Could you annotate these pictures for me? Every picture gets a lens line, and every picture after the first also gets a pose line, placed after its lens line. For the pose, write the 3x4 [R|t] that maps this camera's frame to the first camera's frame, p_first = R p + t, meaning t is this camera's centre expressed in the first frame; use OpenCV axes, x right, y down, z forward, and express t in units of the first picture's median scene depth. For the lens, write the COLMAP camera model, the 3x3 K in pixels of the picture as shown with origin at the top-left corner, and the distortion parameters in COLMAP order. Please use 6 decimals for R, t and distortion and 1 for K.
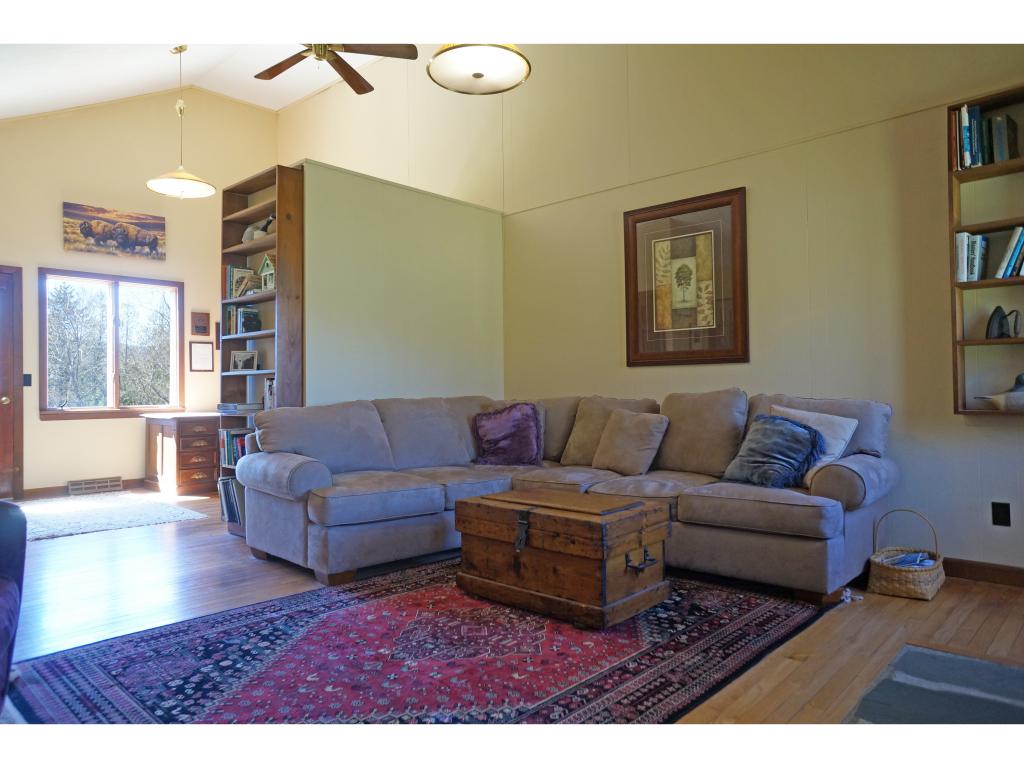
lens RADIAL K [[691.9, 0, 521.4], [0, 691.9, 386.3], [0, 0, 1]] dist [-0.031734, 0.035824]
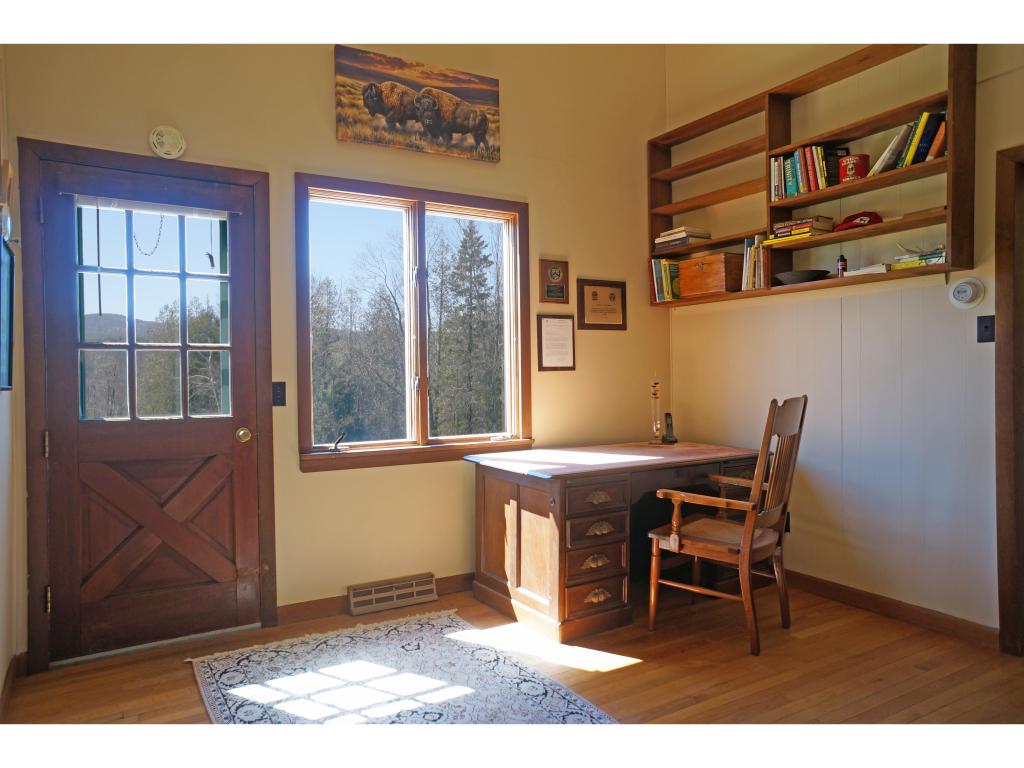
lens RADIAL K [[691.9, 0, 508.5], [0, 691.9, 380.5], [0, 0, 1]] dist [-0.031734, 0.035824]
pose [[0.959072, -0.002759, -0.283149, -0.386310], [0.009107, 0.999736, 0.021105, -0.028008], [0.283016, -0.022820, 0.958844, 0.524262]]
